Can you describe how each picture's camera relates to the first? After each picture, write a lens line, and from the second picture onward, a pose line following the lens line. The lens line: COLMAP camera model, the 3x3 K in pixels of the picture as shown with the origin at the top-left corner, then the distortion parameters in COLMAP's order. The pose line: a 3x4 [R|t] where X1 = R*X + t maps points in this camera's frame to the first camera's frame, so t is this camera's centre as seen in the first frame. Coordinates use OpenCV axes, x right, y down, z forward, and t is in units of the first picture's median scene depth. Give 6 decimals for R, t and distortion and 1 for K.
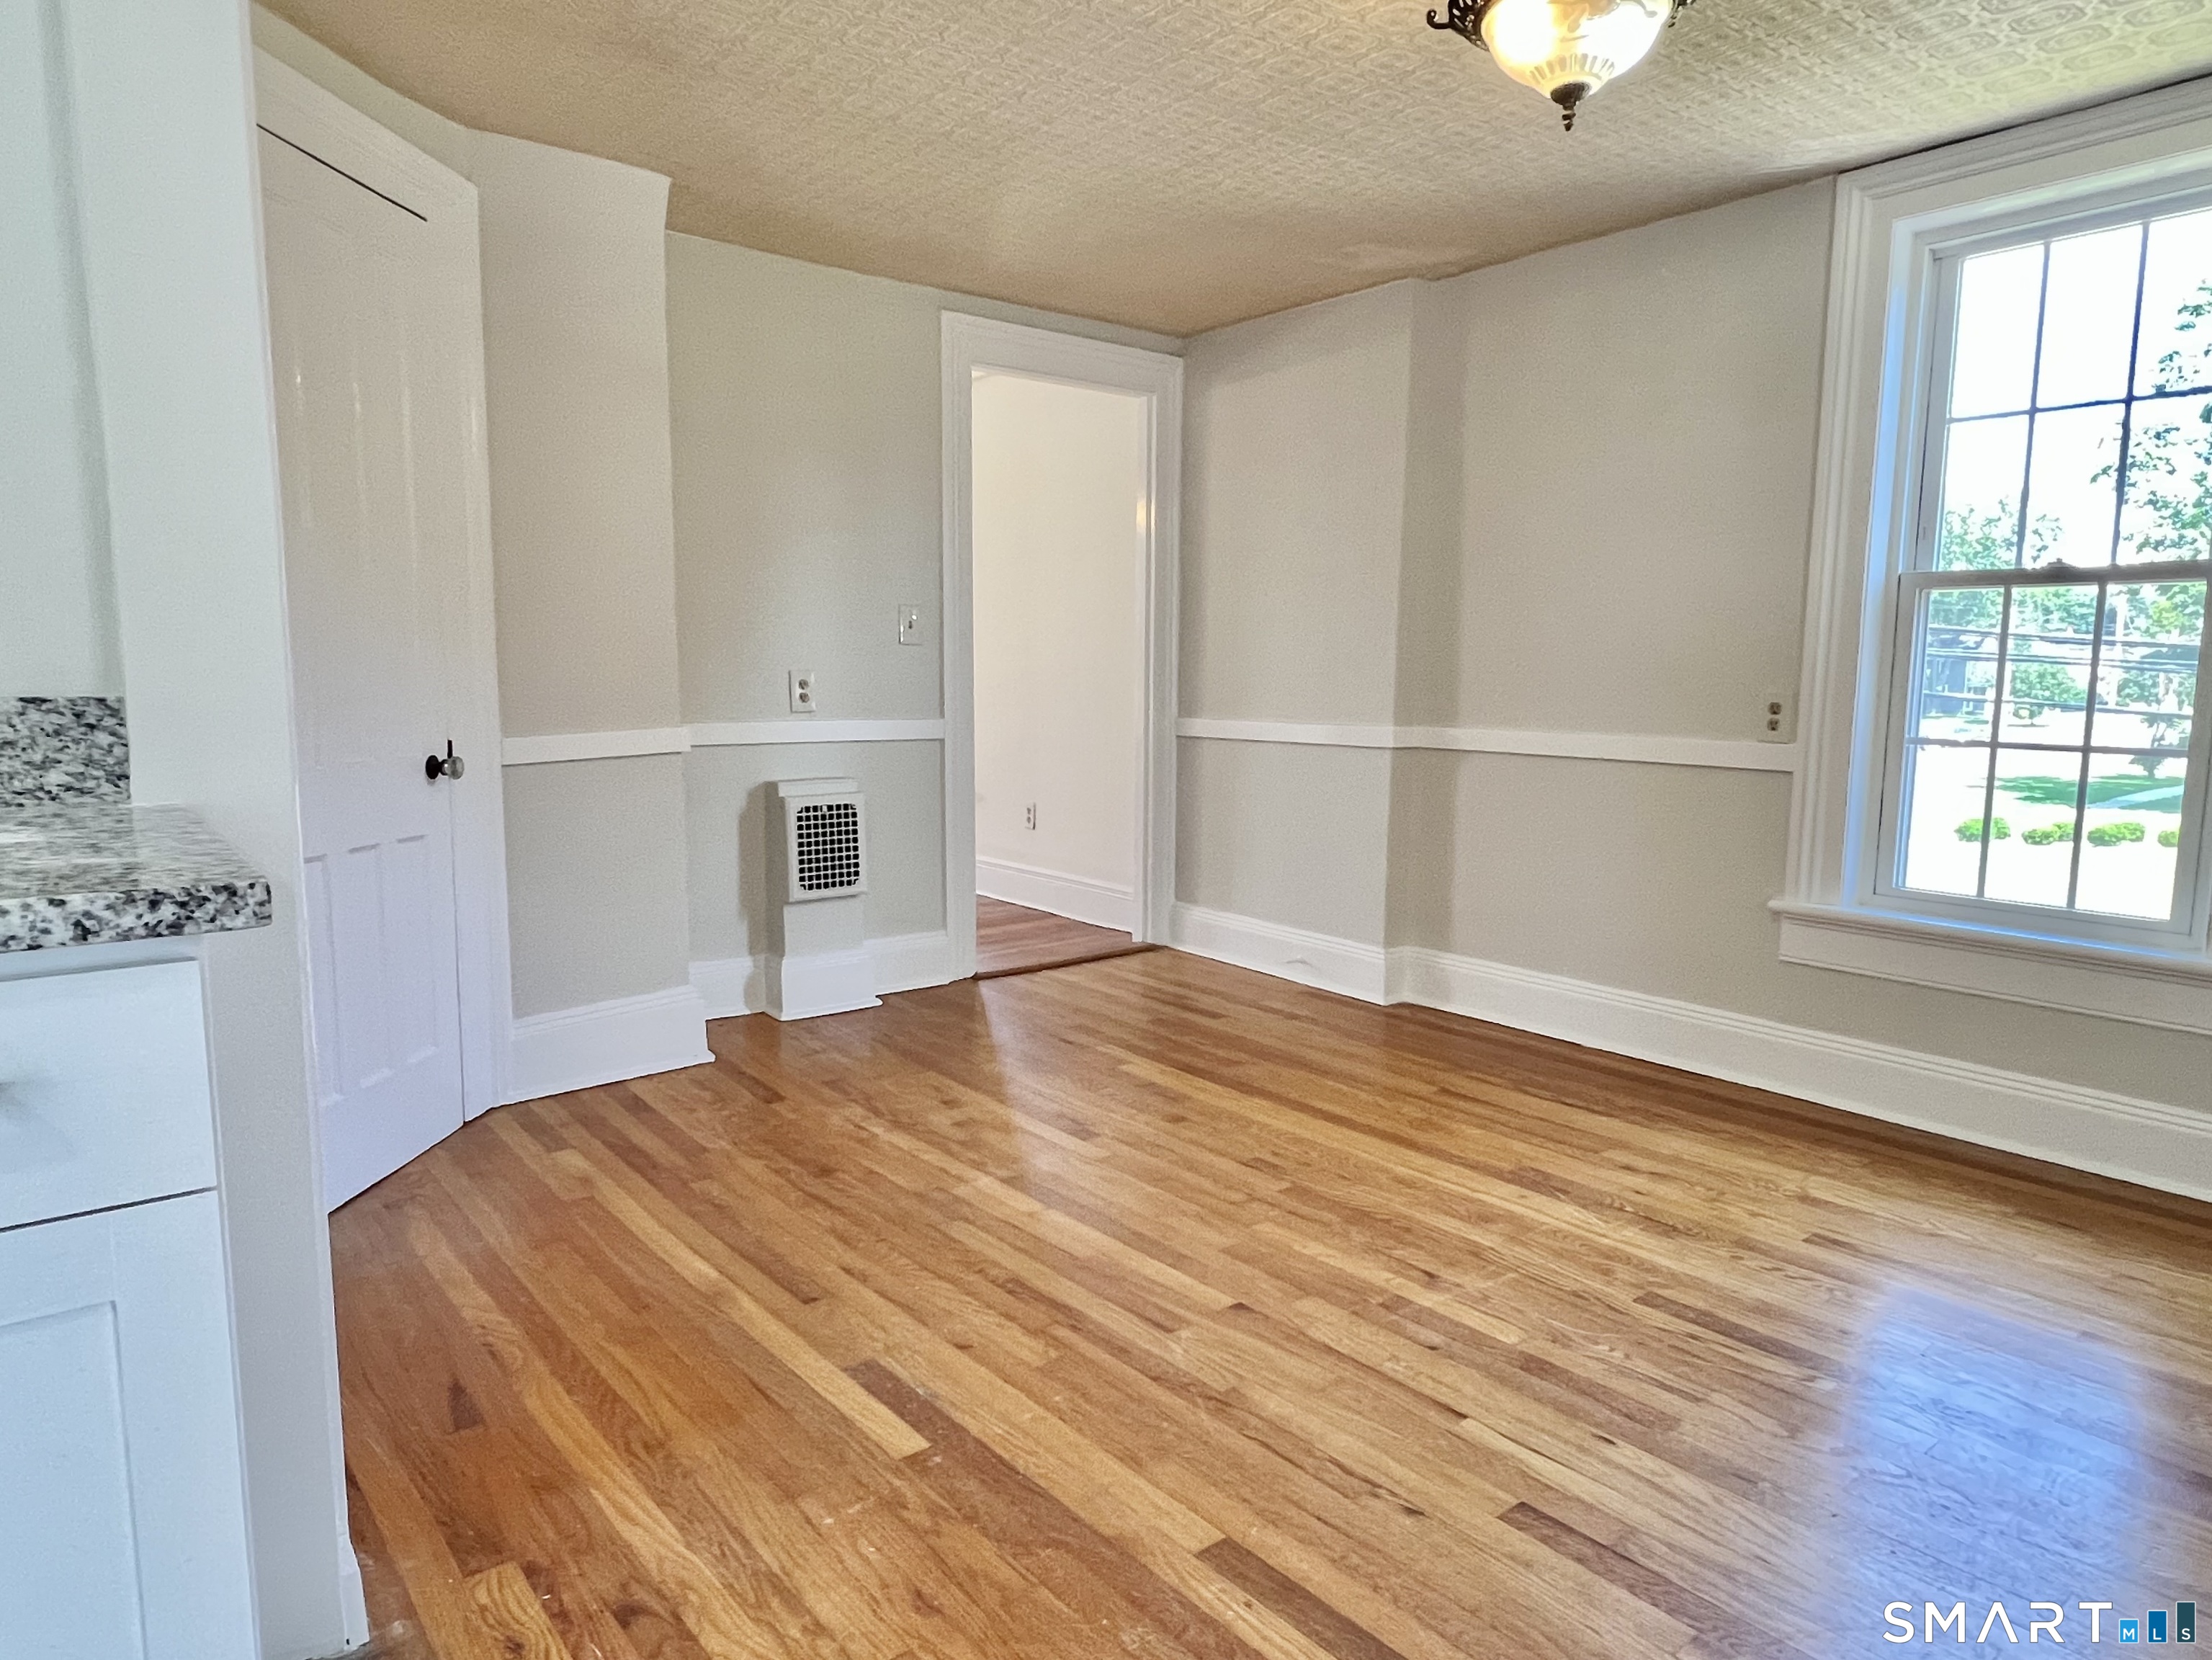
lens RADIAL K [[1389.3, 0, 1090.9], [0, 1389.3, 841.5], [0, 0, 1]] dist [0.008583, 0.002522]
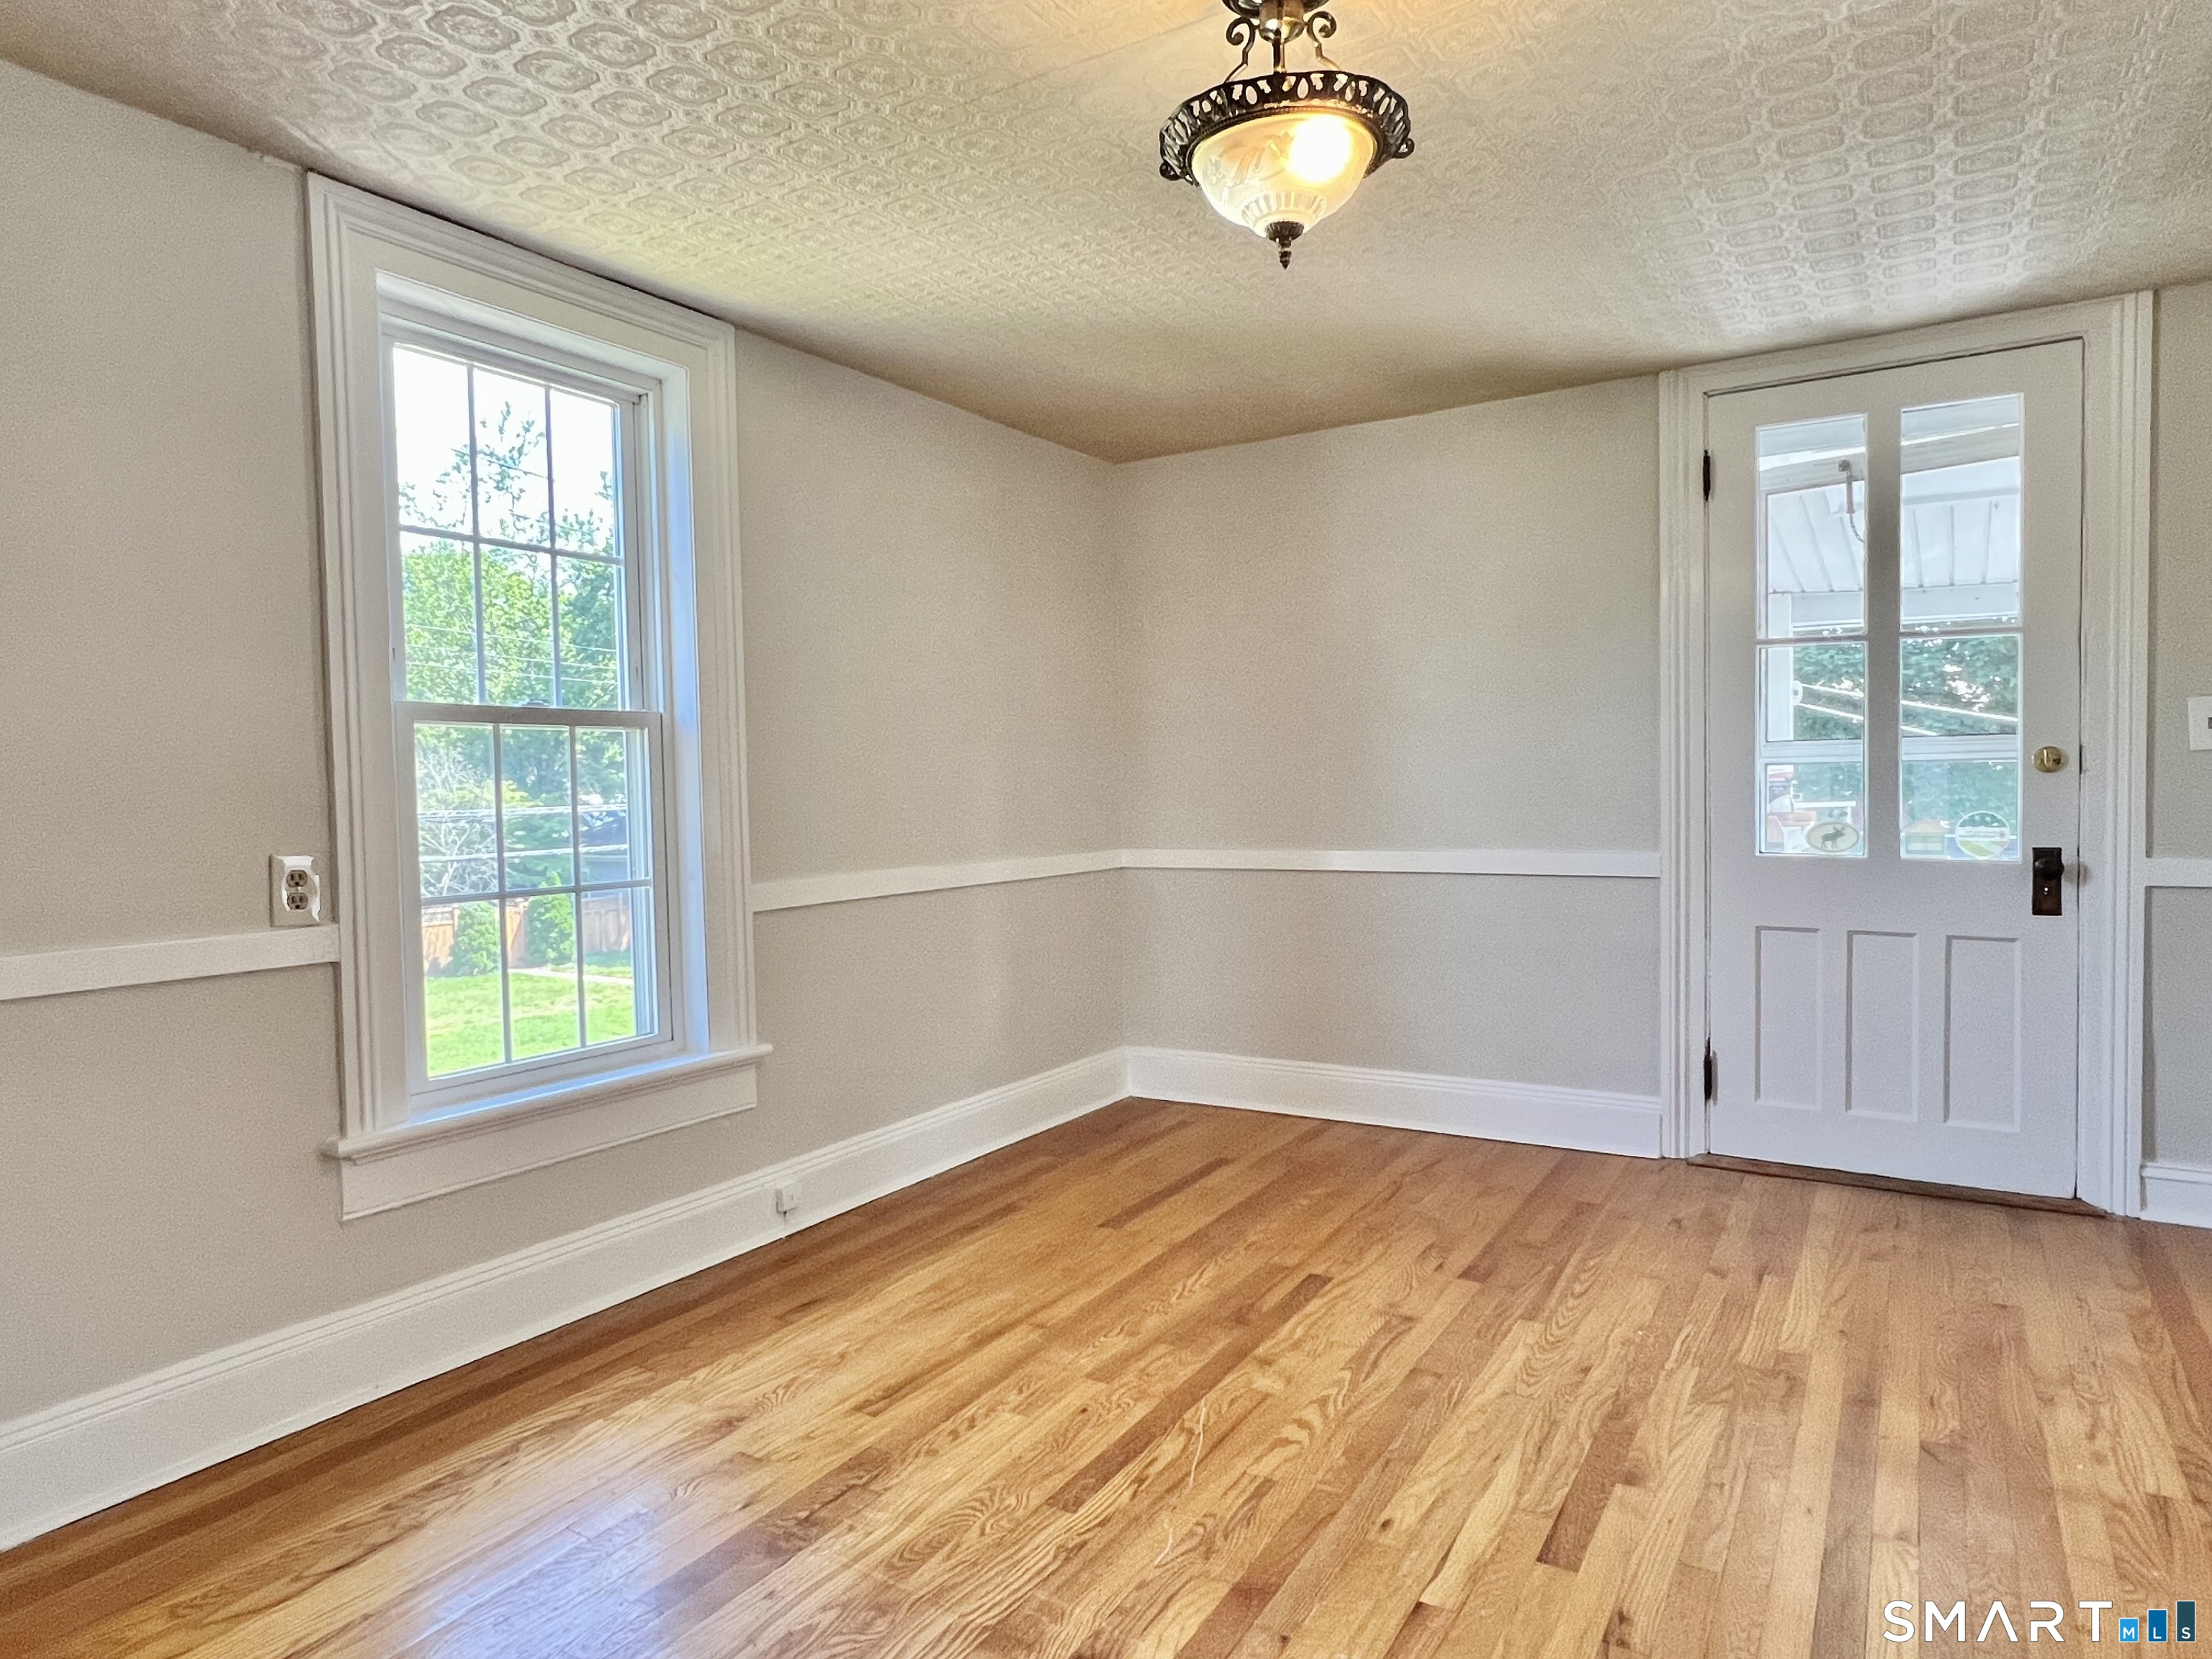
lens RADIAL K [[1389.1, 0, 1145.1], [0, 1389.1, 815.1], [0, 0, 1]] dist [0.008583, 0.002522]
pose [[-0.338703, -0.027528, 0.940491, -0.361846], [0.137330, 0.987421, 0.078359, -0.140201], [-0.930817, 0.155698, -0.330662, 0.936632]]
